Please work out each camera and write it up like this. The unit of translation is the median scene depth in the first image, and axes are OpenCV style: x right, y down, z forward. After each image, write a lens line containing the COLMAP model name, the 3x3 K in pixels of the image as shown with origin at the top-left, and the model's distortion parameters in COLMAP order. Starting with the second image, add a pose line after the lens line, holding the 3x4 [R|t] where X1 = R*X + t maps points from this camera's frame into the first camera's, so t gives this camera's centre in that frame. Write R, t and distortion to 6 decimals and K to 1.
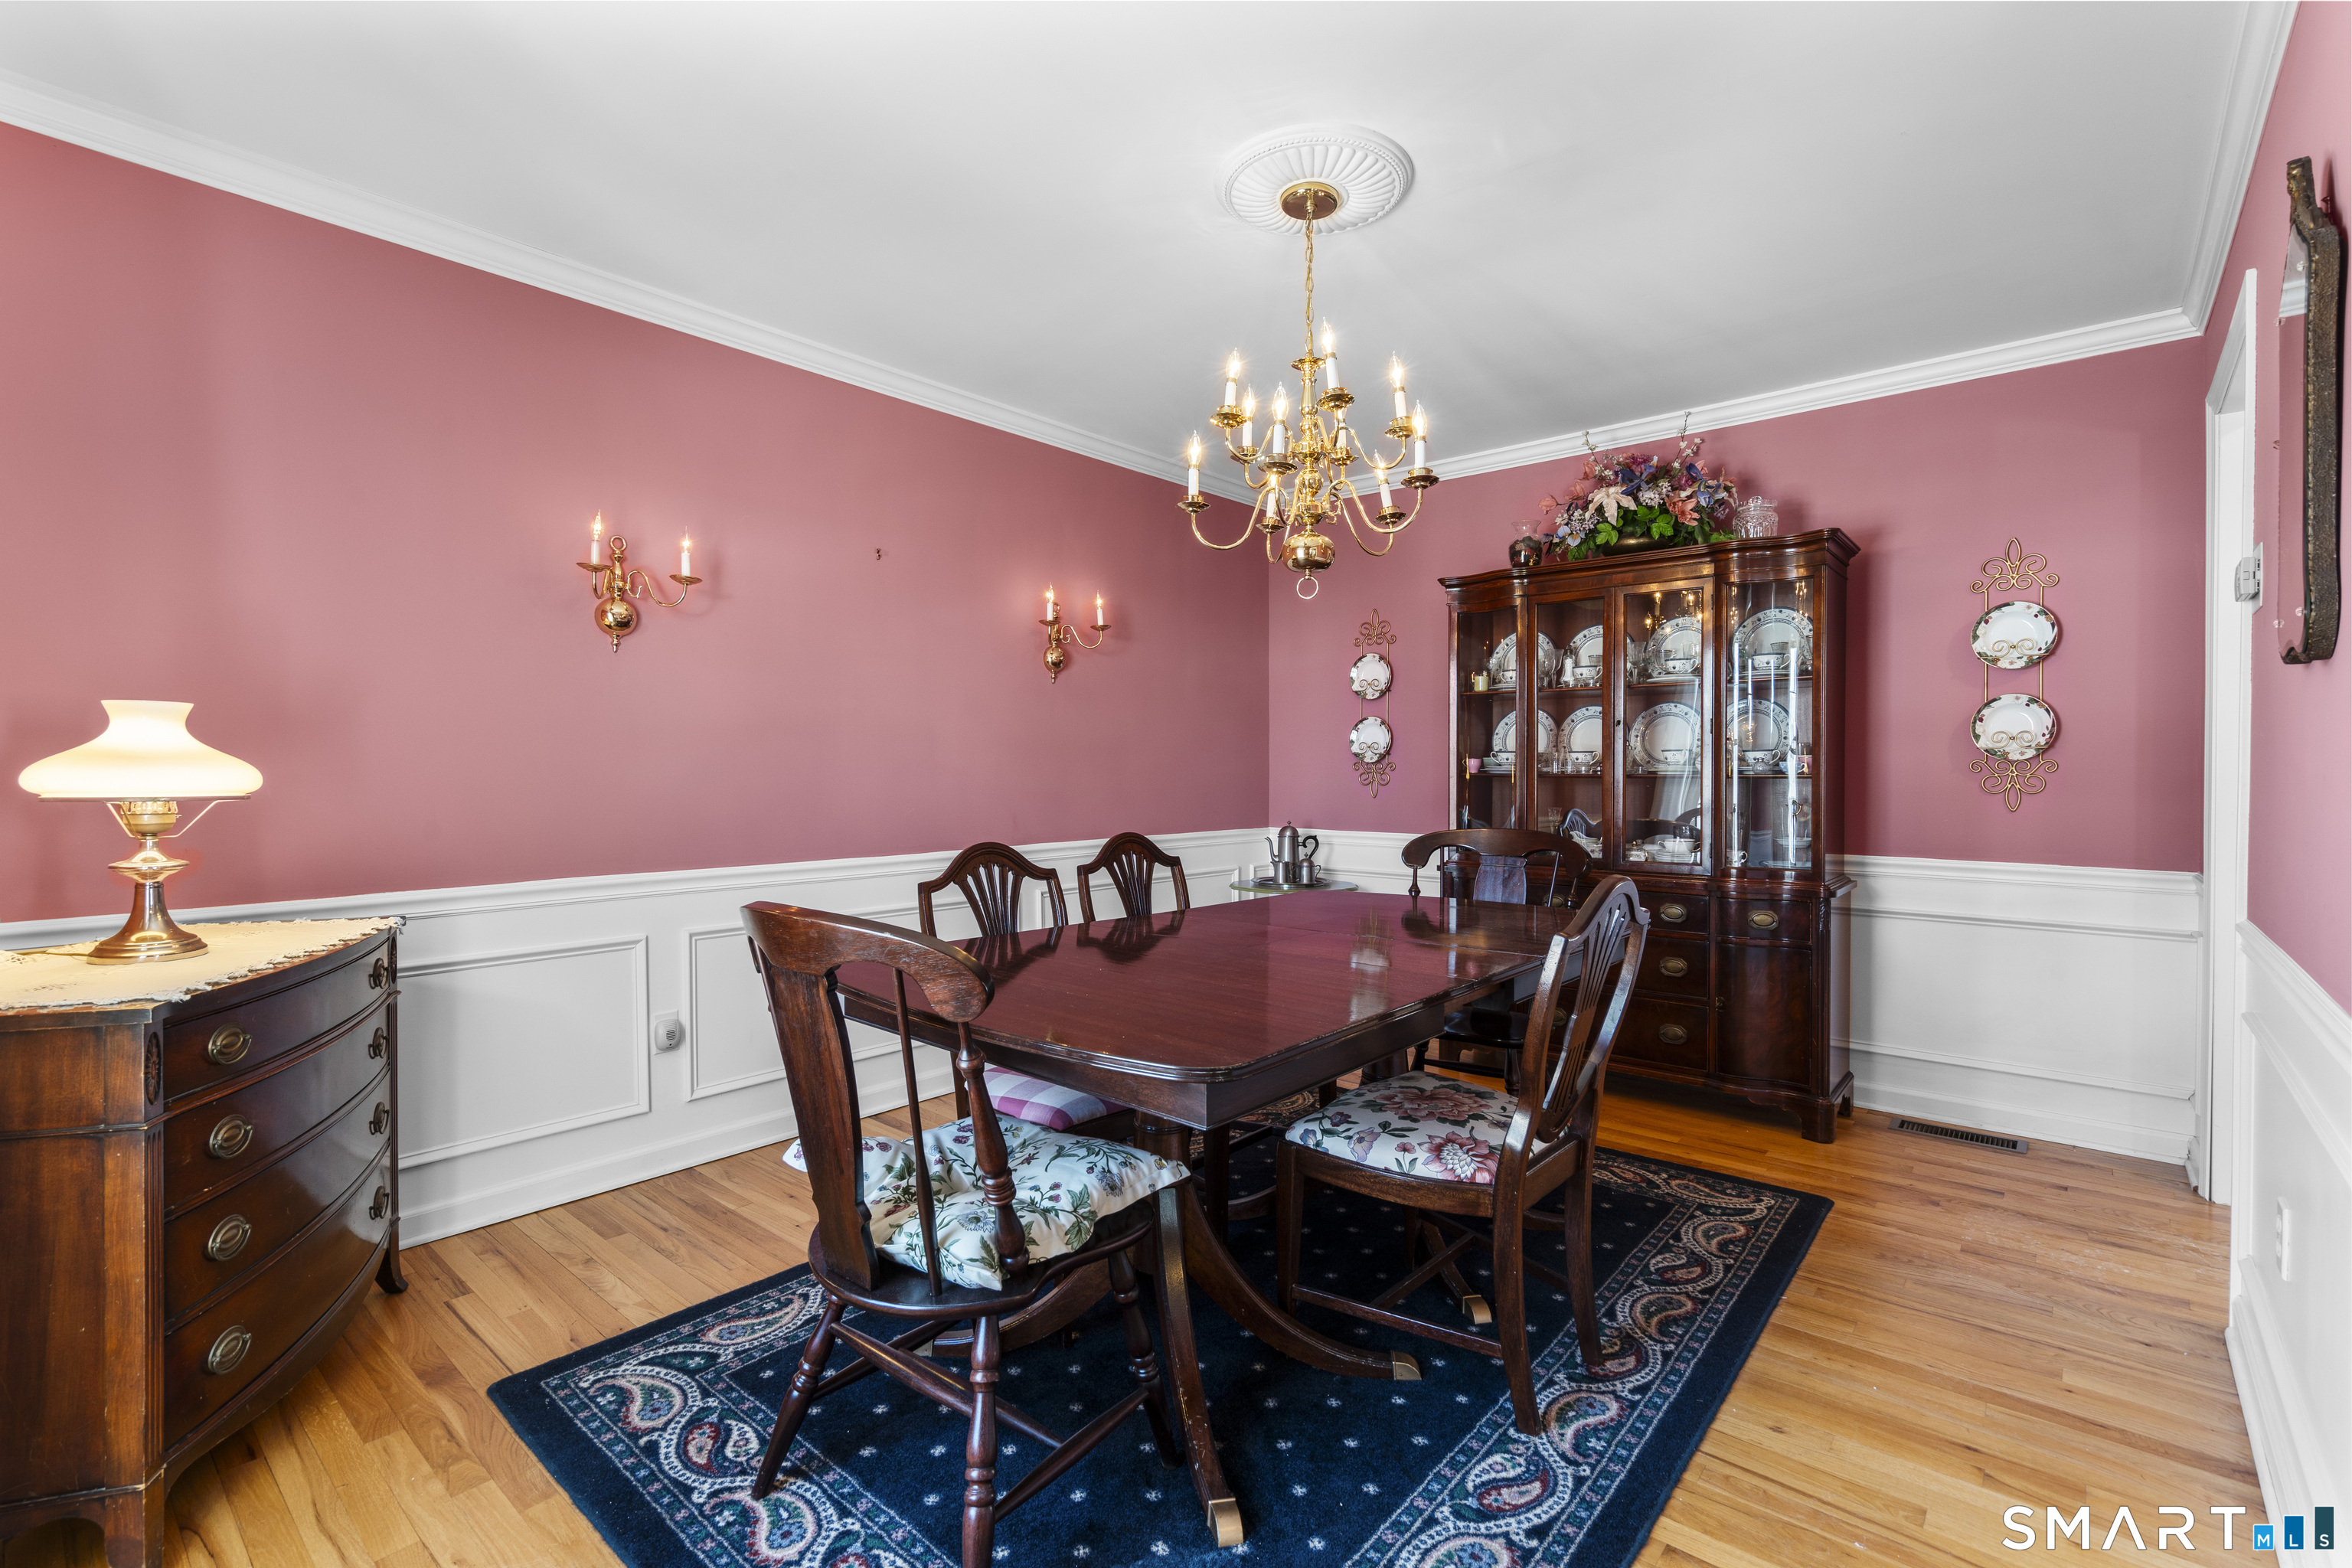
lens RADIAL K [[1060.1, 0, 1172.5], [0, 1060.1, 779.8], [0, 0, 1]] dist [-0.003131, 0.000729]
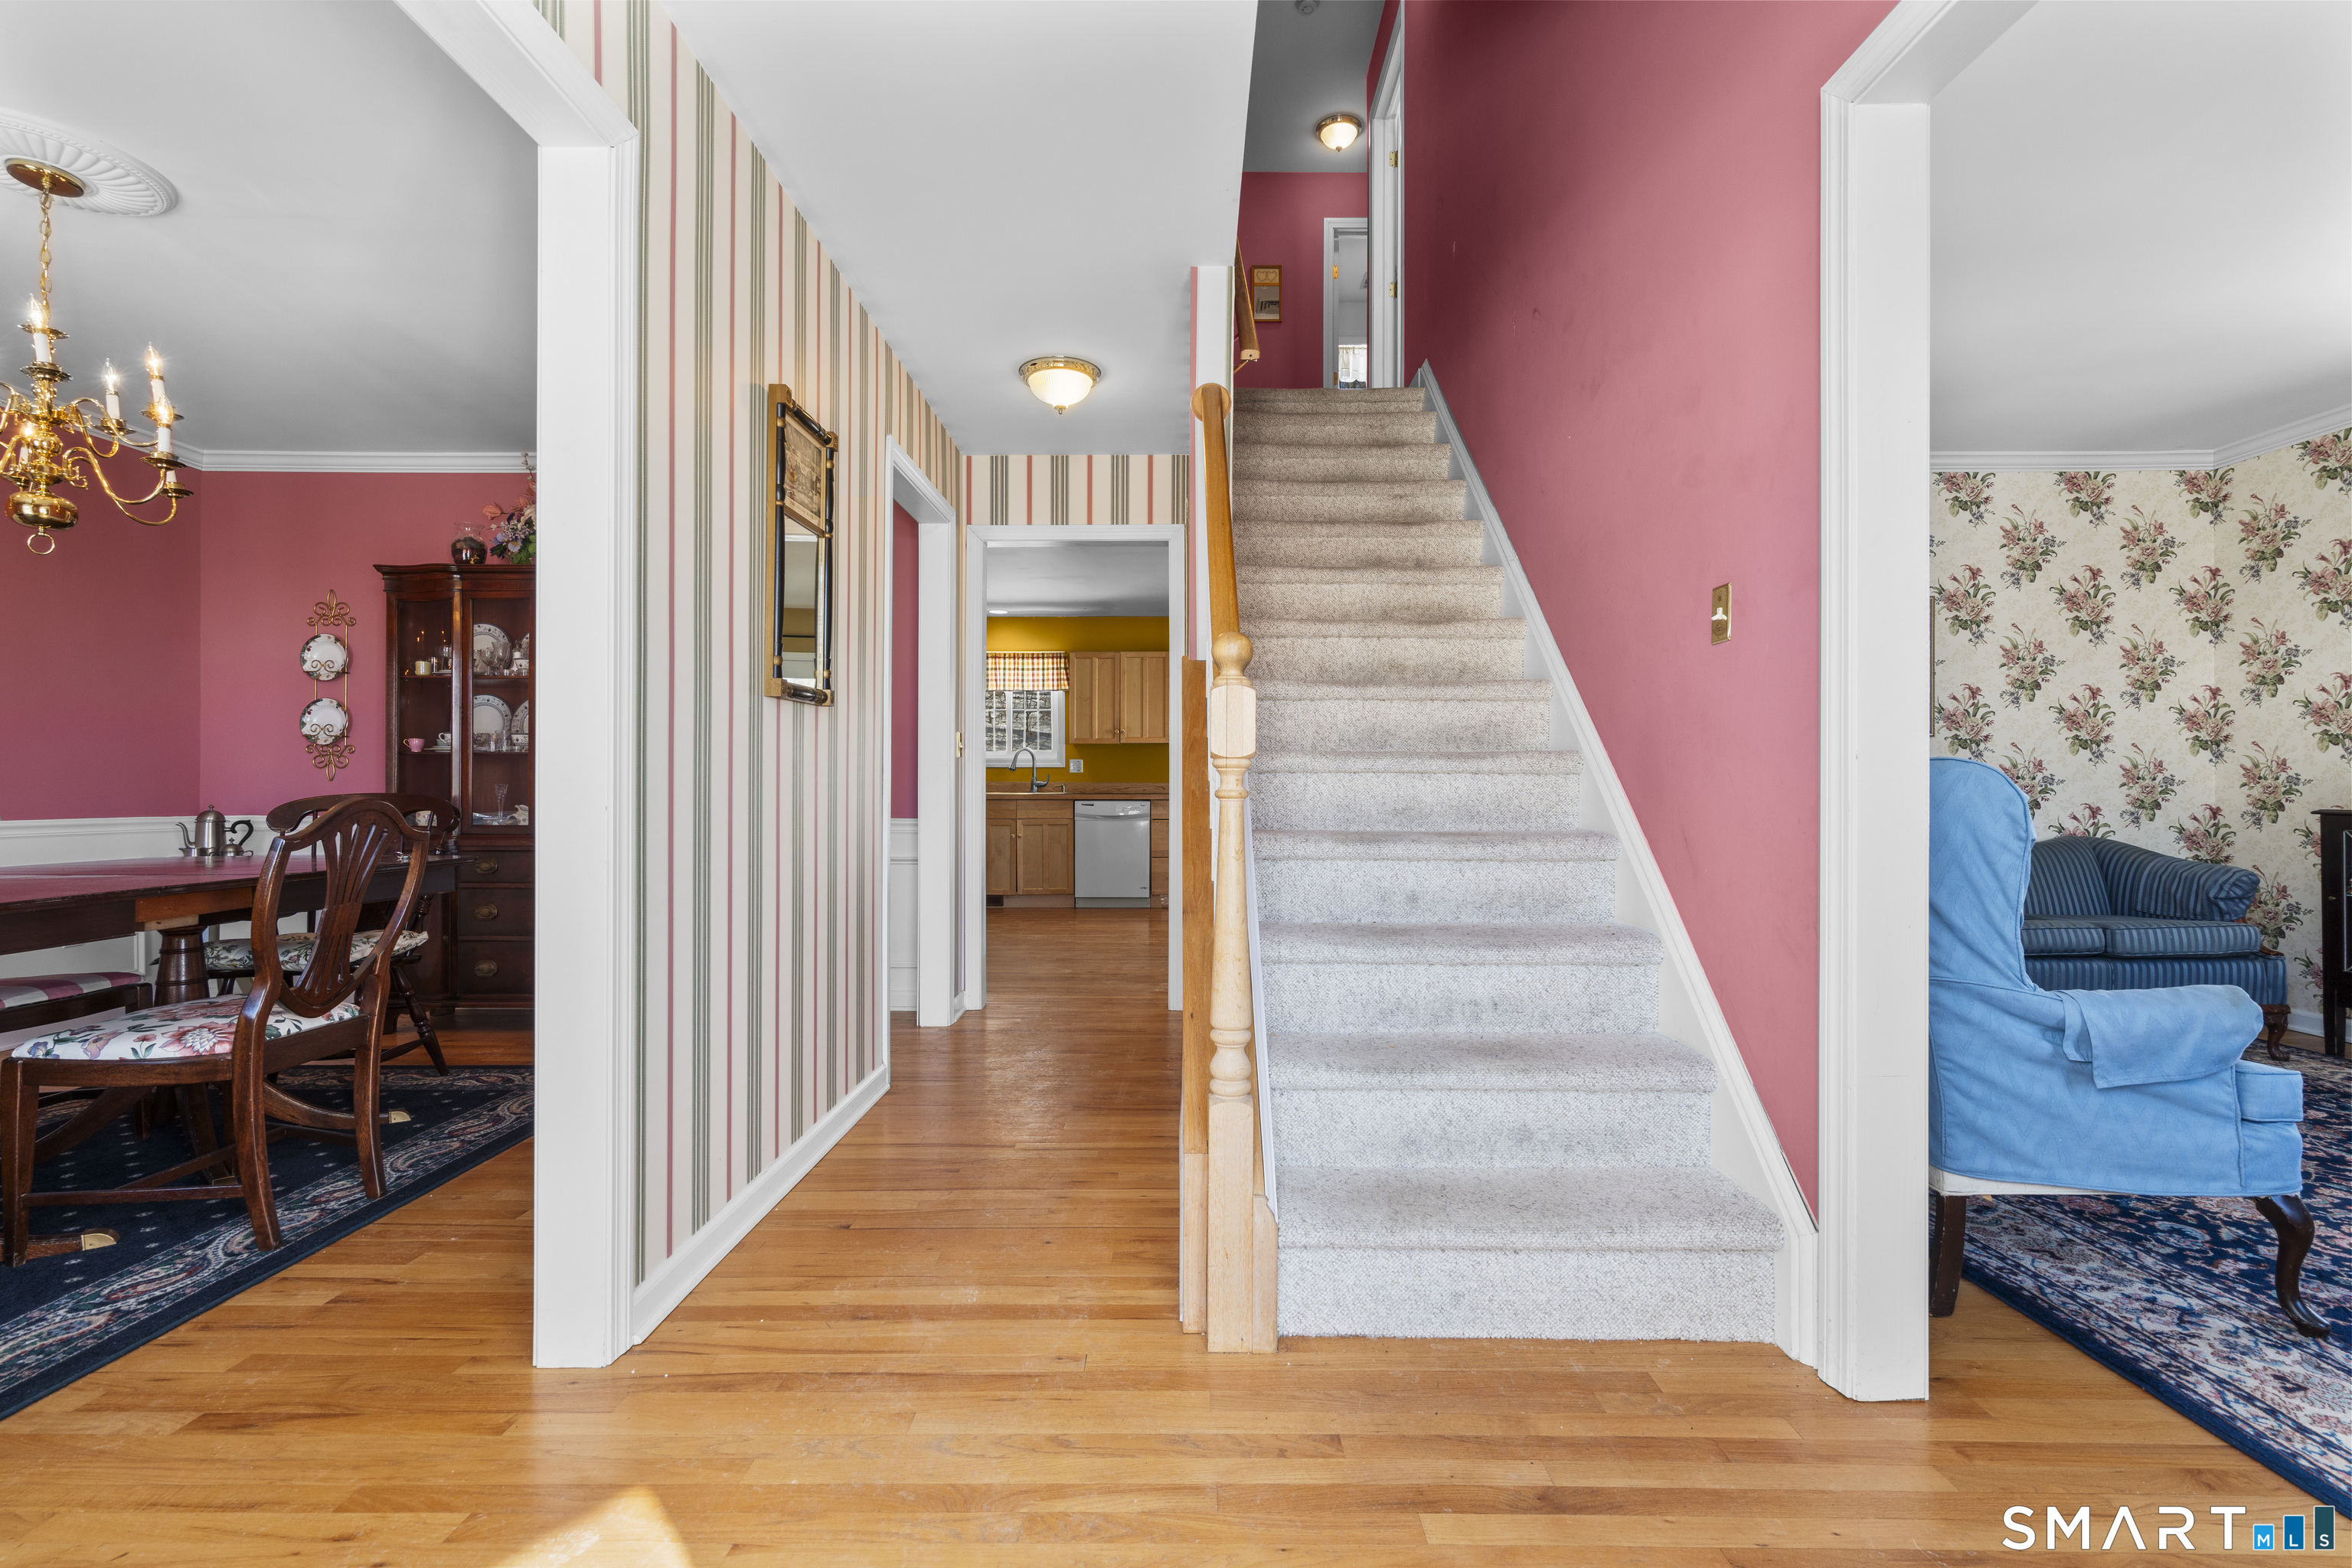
lens RADIAL K [[1060.1, 0, 1172.5], [0, 1060.1, 779.8], [0, 0, 1]] dist [-0.003131, 0.000729]
pose [[0.762247, 0.001421, 0.647285, 0.179656], [0.010871, 0.999828, -0.014997, 0.046832], [-0.647195, 0.018469, 0.762101, -0.304354]]
